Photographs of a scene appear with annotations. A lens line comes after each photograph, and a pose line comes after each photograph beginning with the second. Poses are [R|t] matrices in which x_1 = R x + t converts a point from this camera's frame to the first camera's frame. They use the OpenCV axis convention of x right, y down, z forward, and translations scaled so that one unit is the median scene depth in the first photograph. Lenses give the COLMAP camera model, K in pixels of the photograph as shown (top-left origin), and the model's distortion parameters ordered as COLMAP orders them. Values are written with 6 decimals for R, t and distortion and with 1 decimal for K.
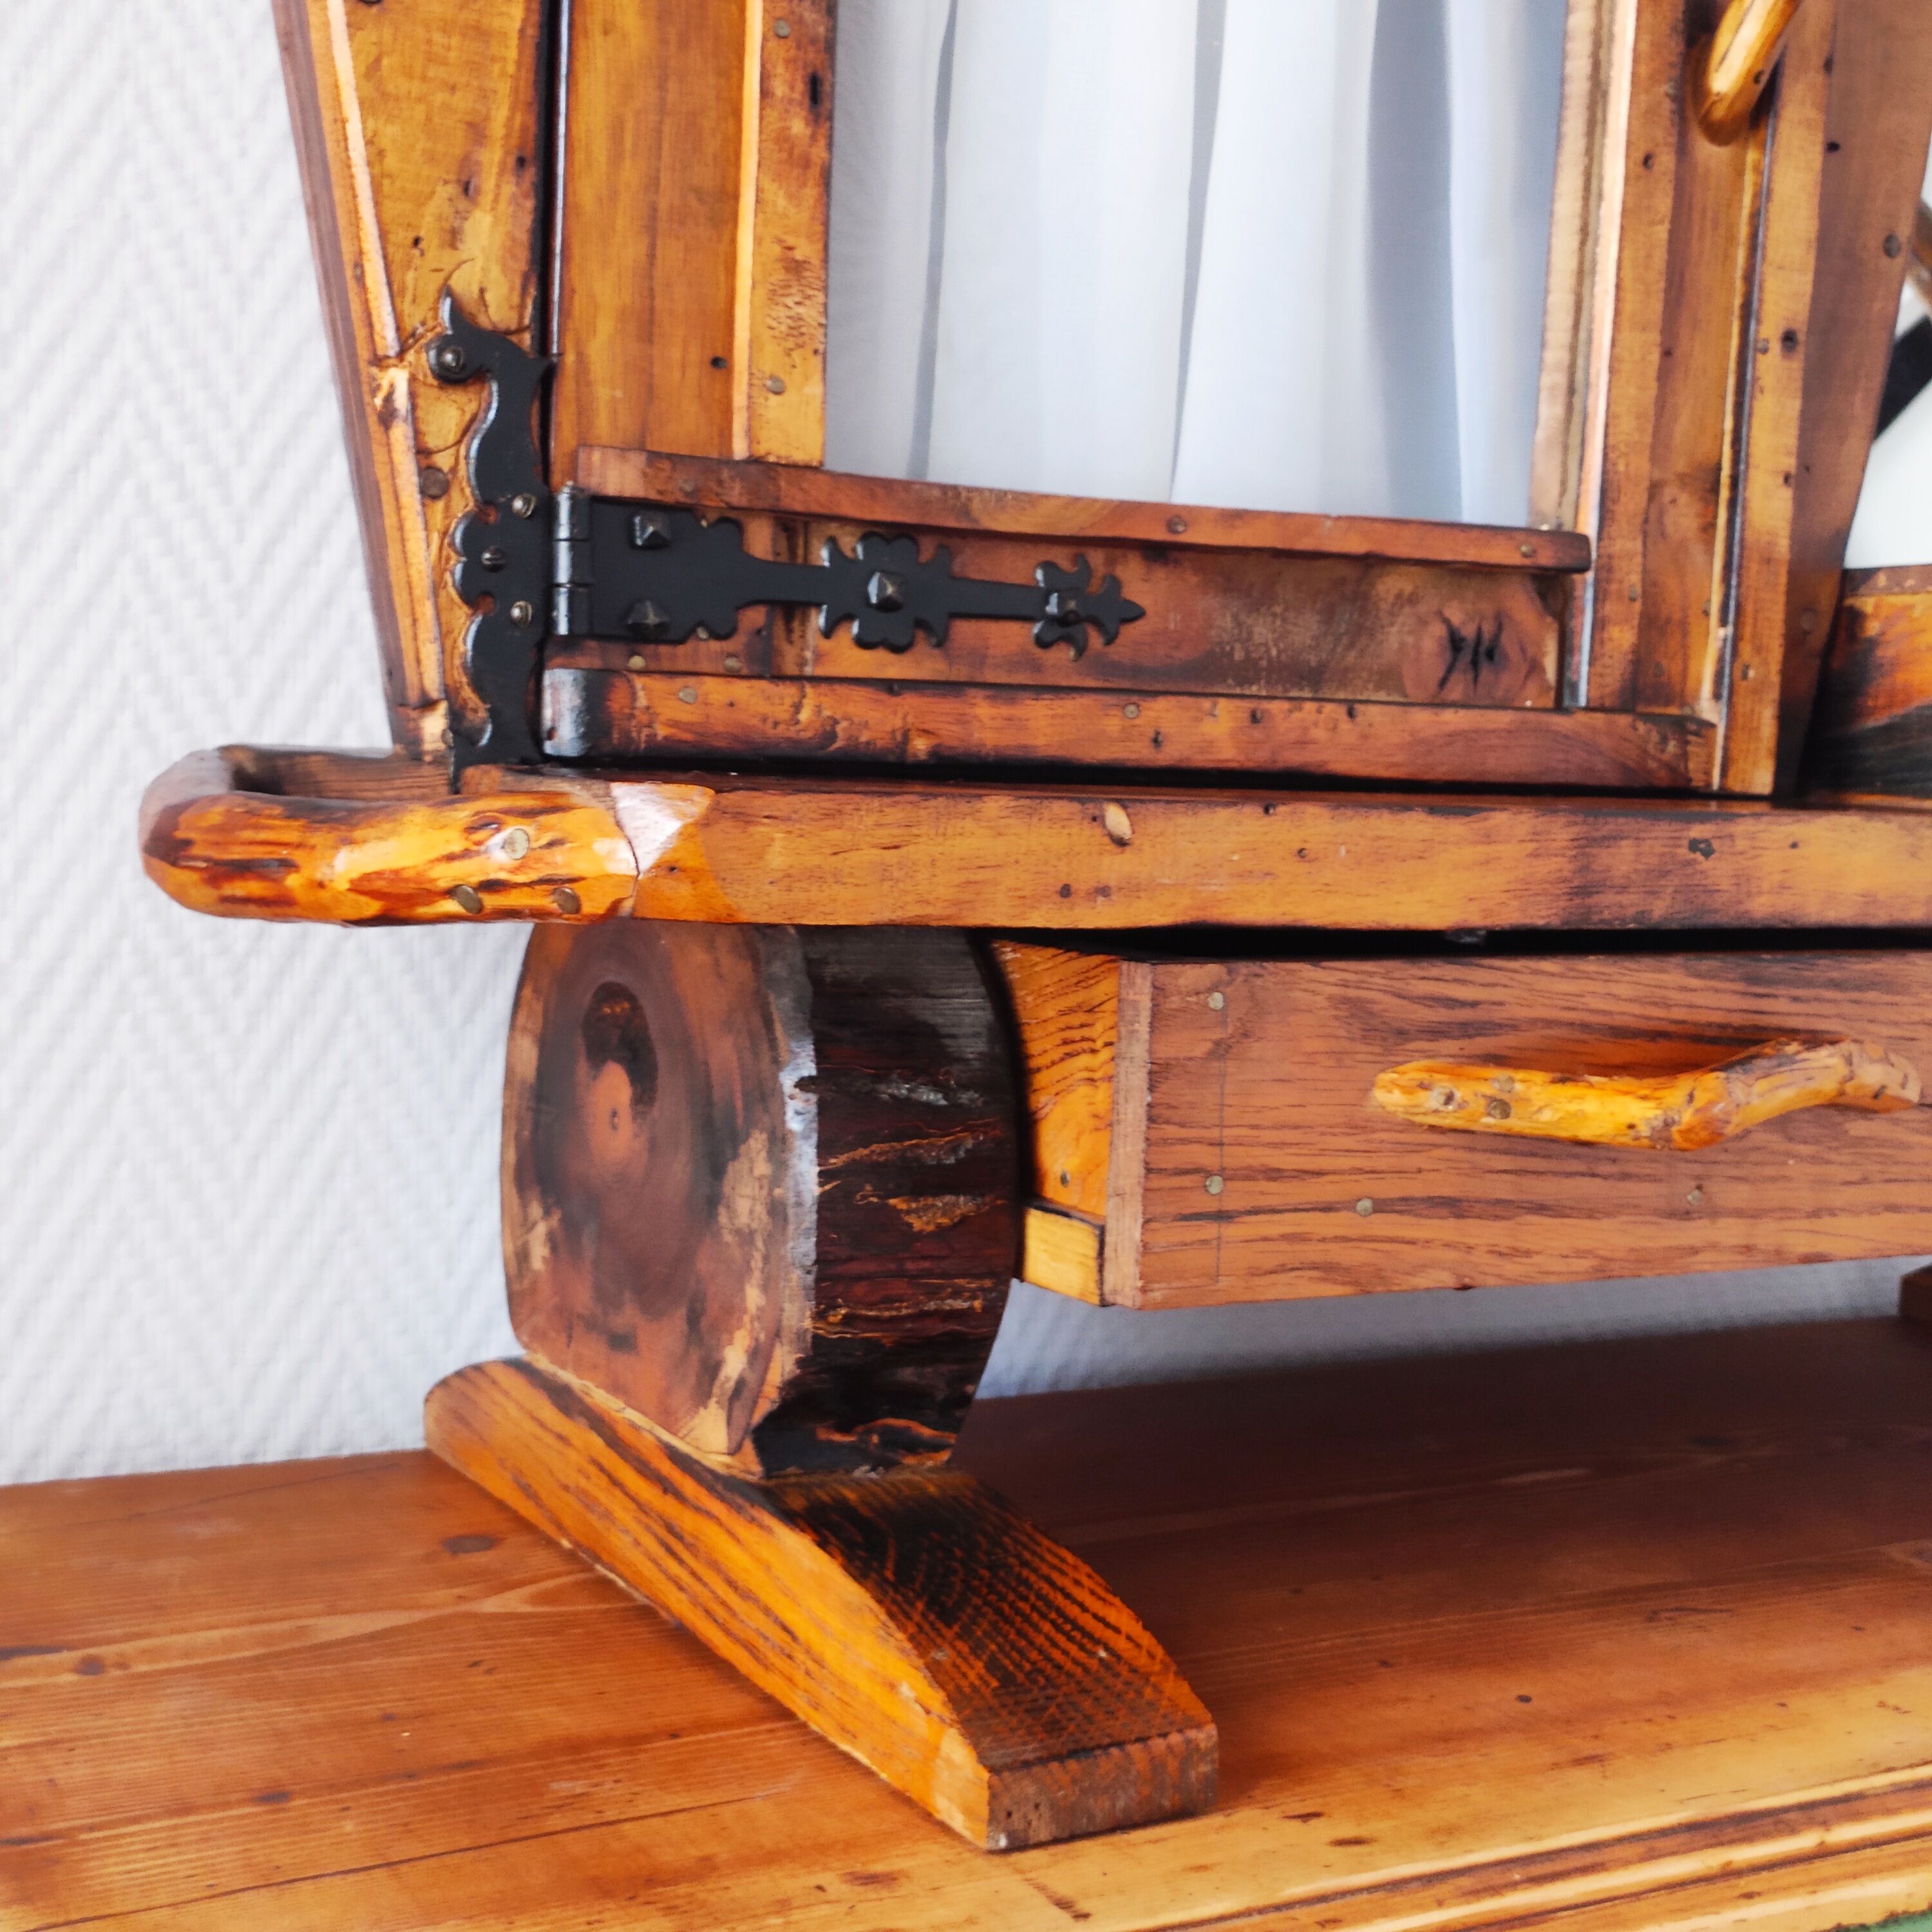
lens RADIAL K [[2828.5, 0, 951.4], [0, 2828.5, 993.5], [0, 0, 1]] dist [0.029189, 0.000000]
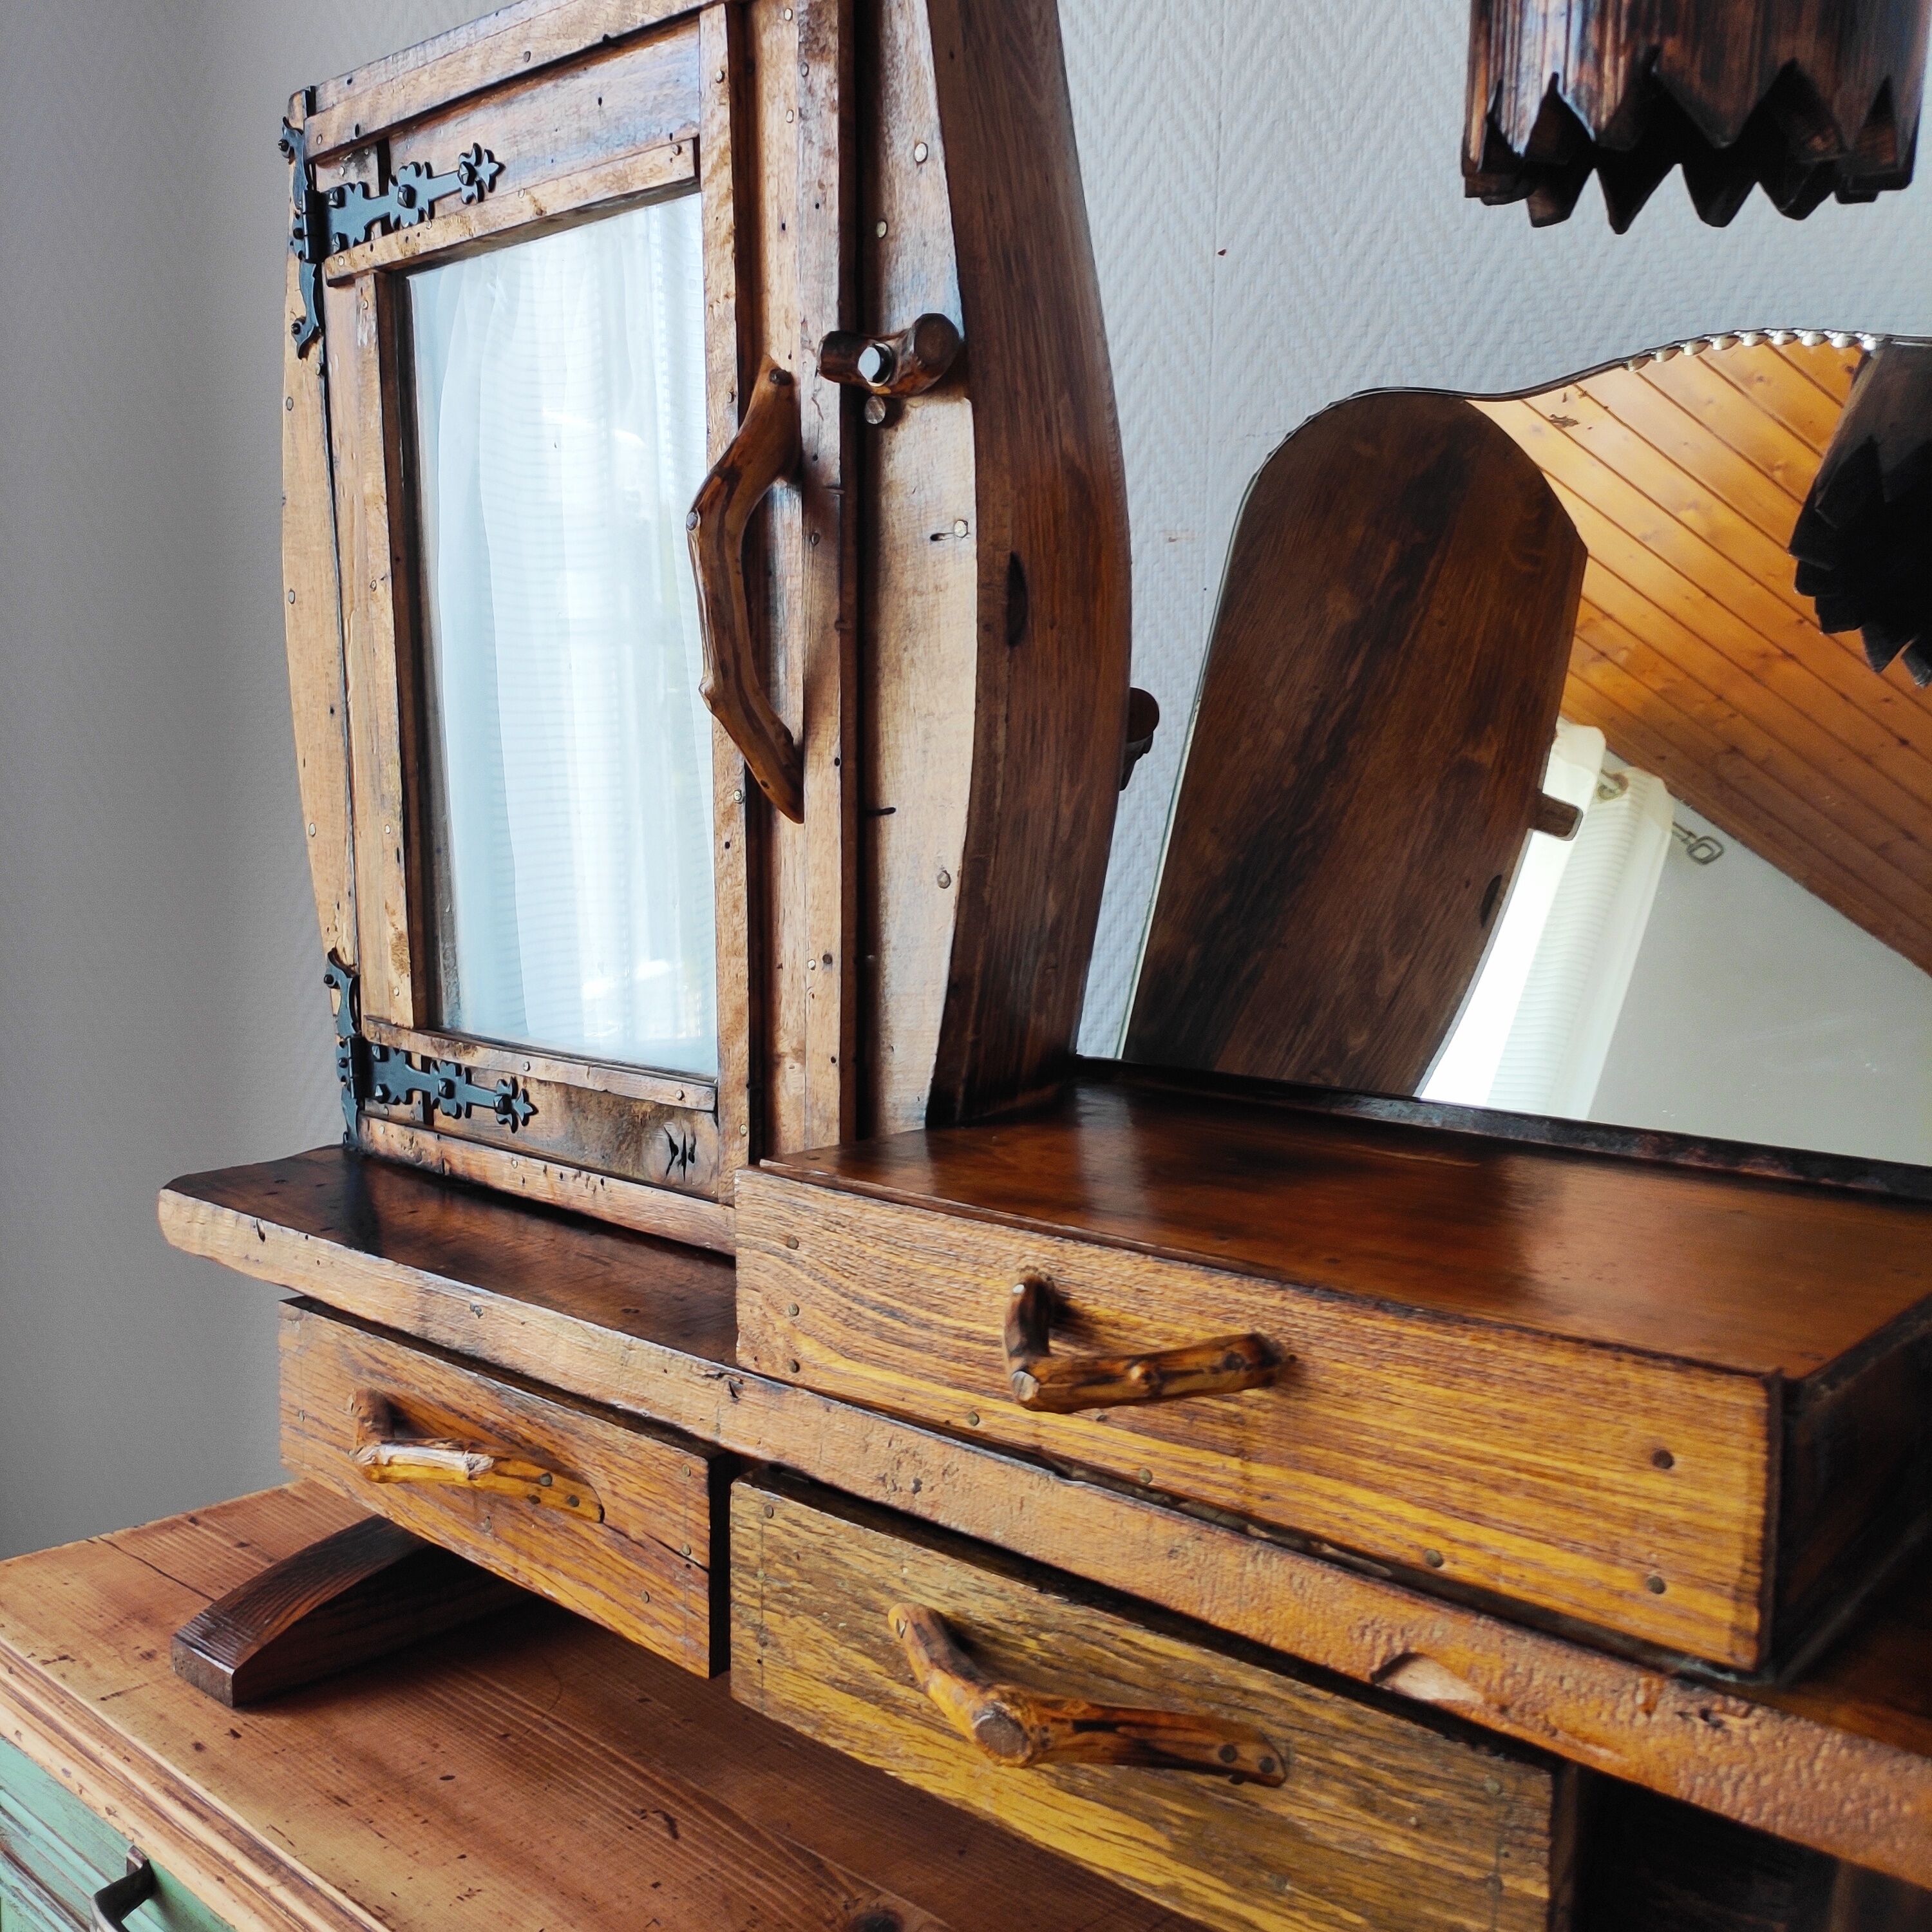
lens RADIAL K [[1926.2, 0, 965.1], [0, 1926.2, 957.0], [0, 0, 1]] dist [0.039320, 0.000000]
pose [[0.329635, 0.065258, -0.941850, 1.401927], [-0.080613, 0.995911, 0.040790, -0.324121], [0.940661, 0.062479, 0.333547, 0.886096]]
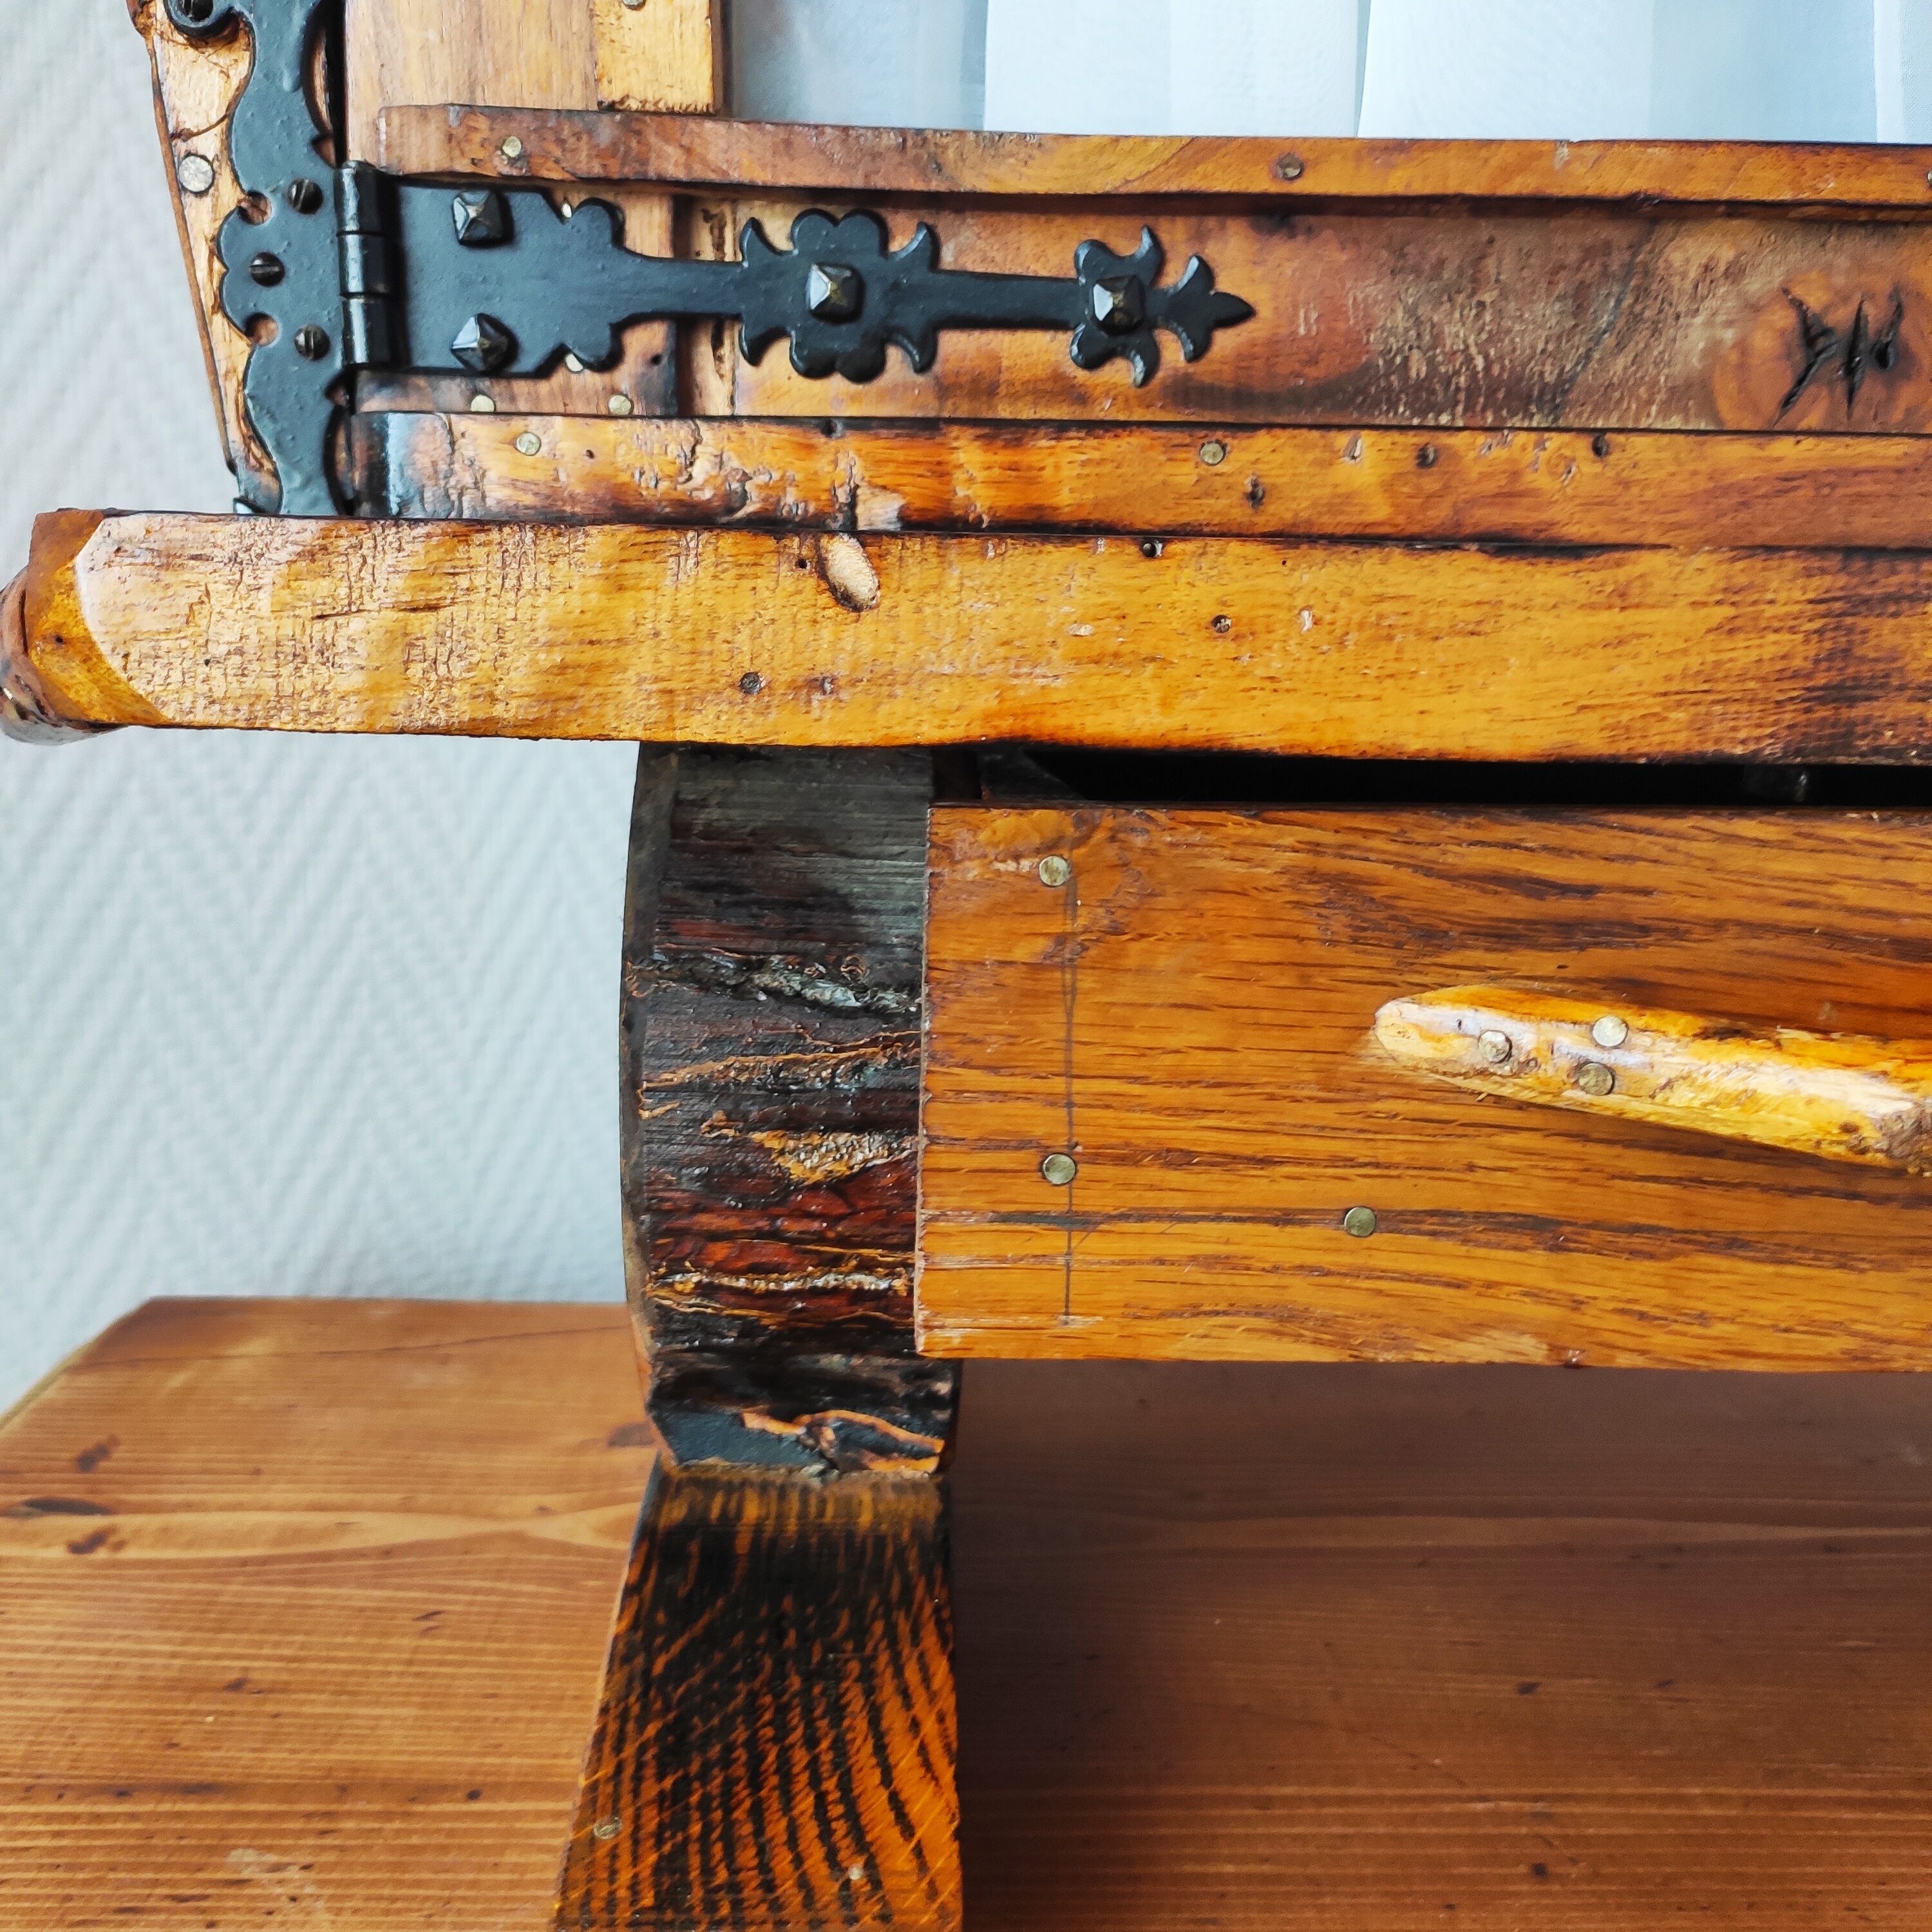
lens RADIAL K [[1958.8, 0, 959.5], [0, 1958.8, 975.9], [0, 0, 1]] dist [0.022643, 0.000000]
pose [[0.890547, 0.053298, -0.451758, 0.243048], [-0.026716, 0.997526, 0.065021, -0.001445], [0.454106, -0.045835, 0.889768, 0.562745]]
